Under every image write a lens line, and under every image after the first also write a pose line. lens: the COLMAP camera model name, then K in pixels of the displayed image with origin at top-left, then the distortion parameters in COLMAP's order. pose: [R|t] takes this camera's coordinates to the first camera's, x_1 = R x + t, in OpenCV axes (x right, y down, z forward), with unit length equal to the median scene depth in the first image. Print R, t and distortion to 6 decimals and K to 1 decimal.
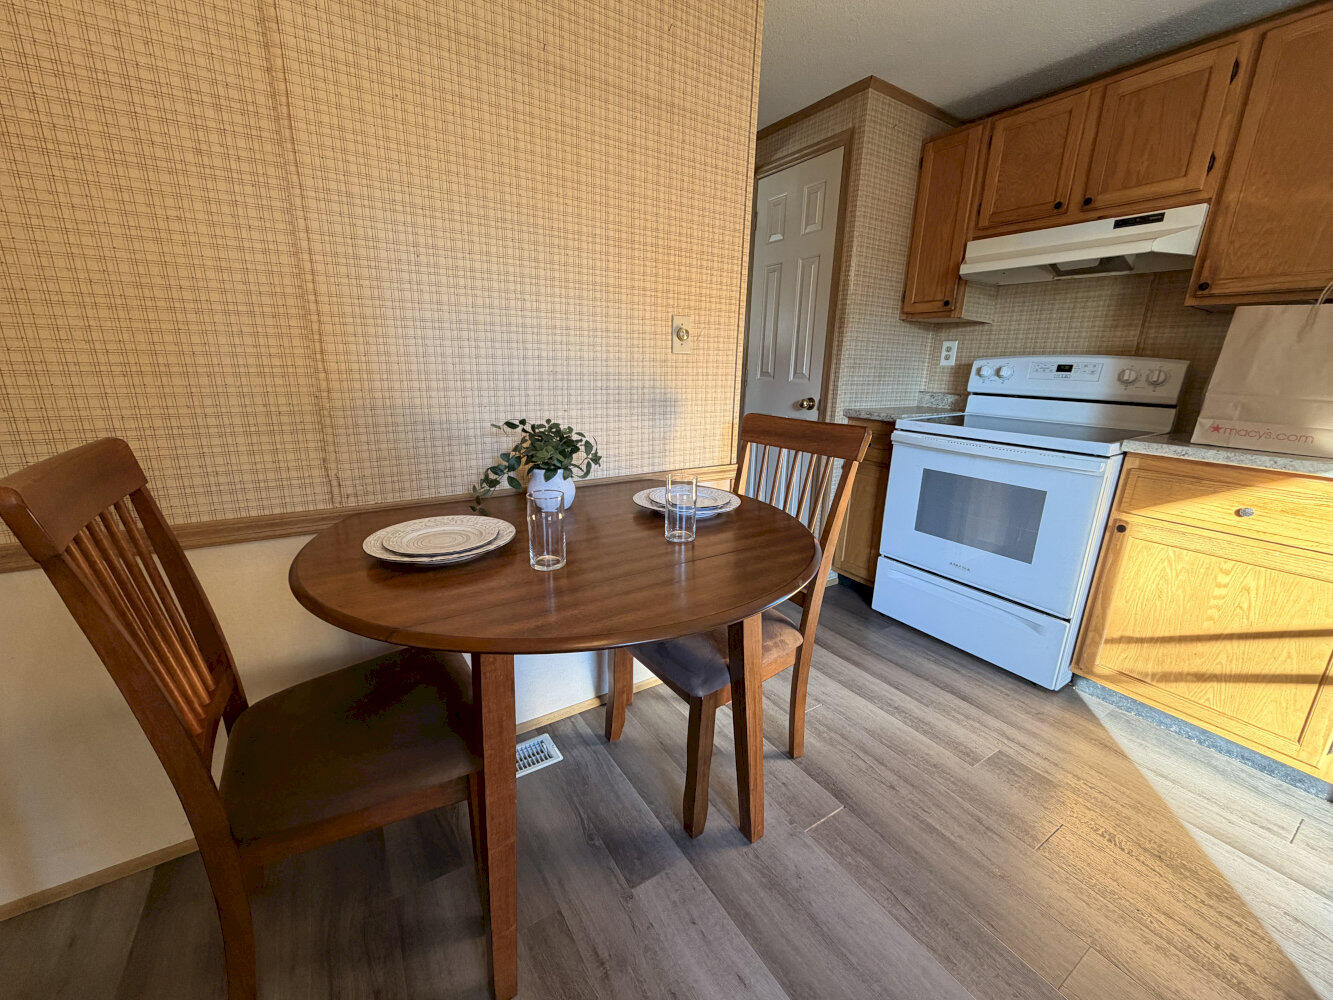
lens RADIAL K [[530.3, 0, 661.1], [0, 530.3, 504.9], [0, 0, 1]] dist [-0.001110, 0.000051]
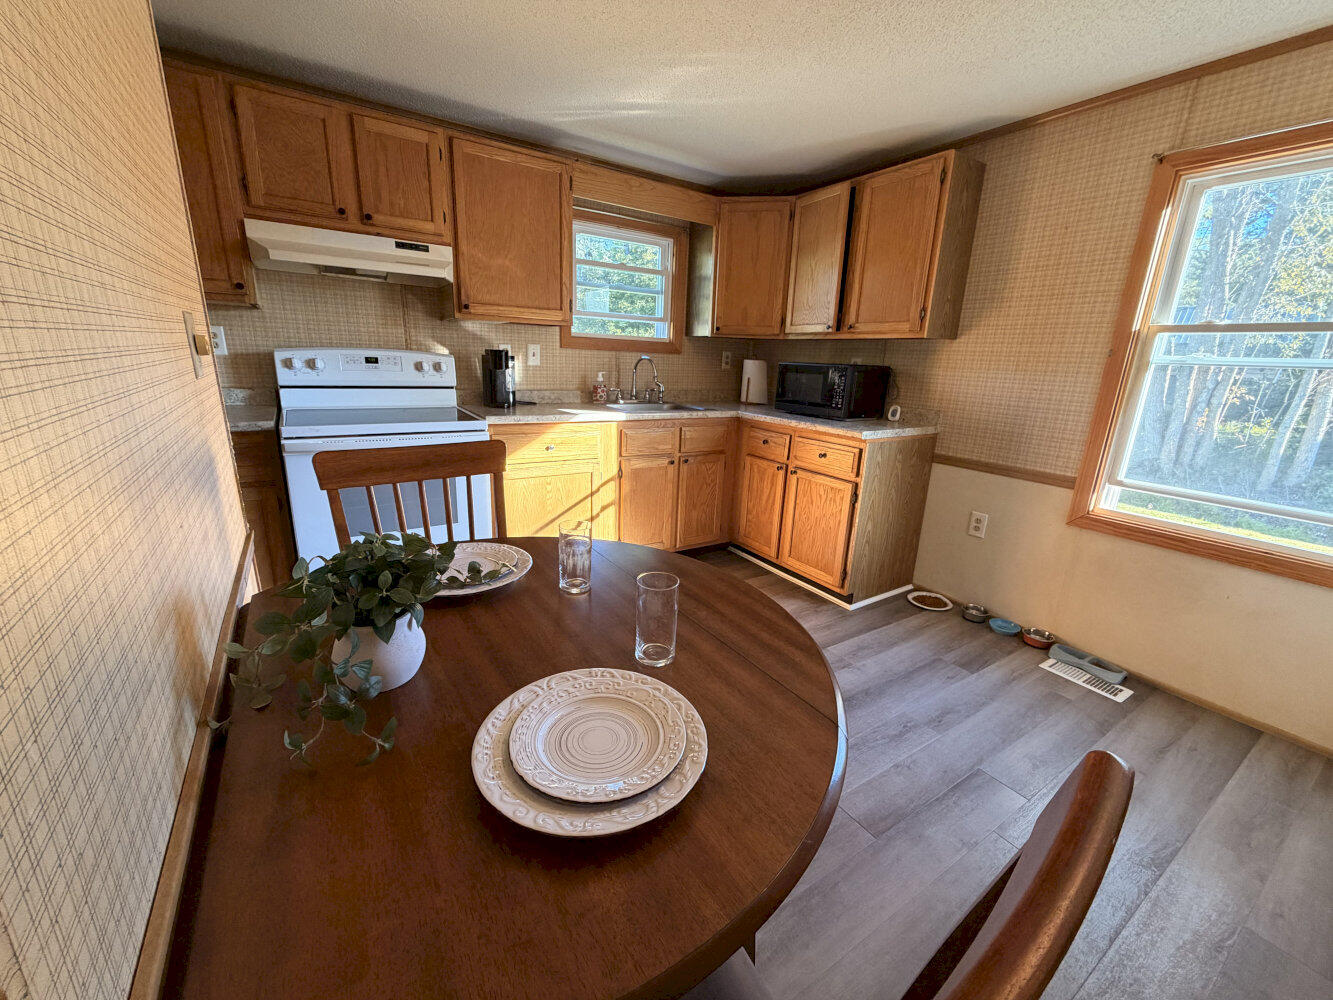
lens RADIAL K [[530.3, 0, 661.1], [0, 530.3, 504.9], [0, 0, 1]] dist [-0.001110, 0.000051]
pose [[-0.005212, -0.298805, 0.954300, -0.466563], [0.221957, 0.930163, 0.292460, -0.178764], [-0.975043, 0.213338, 0.061473, 0.425057]]
